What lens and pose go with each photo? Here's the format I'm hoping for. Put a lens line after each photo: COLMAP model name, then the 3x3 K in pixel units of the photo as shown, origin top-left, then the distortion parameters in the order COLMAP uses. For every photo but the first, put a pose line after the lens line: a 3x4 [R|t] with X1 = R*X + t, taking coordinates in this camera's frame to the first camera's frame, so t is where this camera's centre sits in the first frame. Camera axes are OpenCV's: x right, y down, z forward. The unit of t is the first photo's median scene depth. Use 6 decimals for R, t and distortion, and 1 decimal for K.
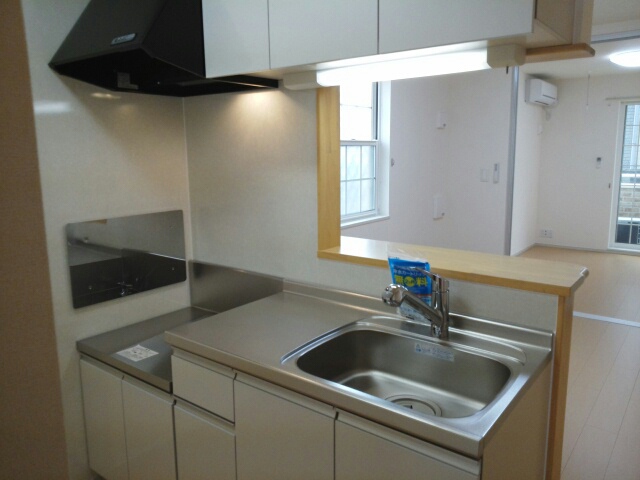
lens RADIAL K [[502.0, 0, 329.2], [0, 502.0, 228.9], [0, 0, 1]] dist [0.058841, -0.095847]
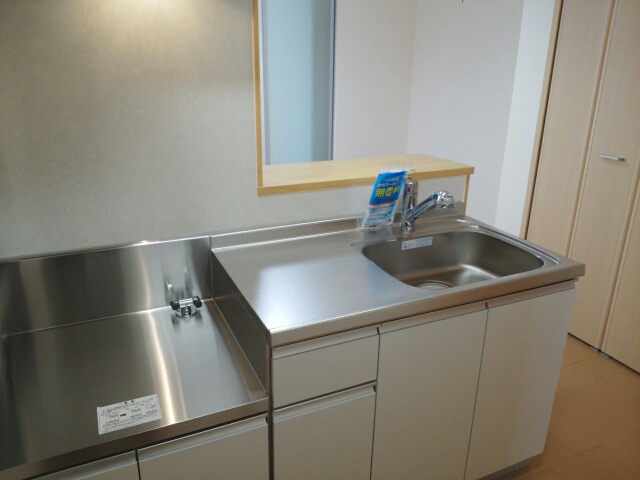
lens RADIAL K [[502.0, 0, 329.2], [0, 502.0, 228.9], [0, 0, 1]] dist [0.058841, -0.095847]
pose [[0.461082, -0.274981, 0.843676, -0.814735], [0.112194, 0.961209, 0.251973, -0.103444], [-0.880236, -0.021525, 0.474048, 0.574526]]
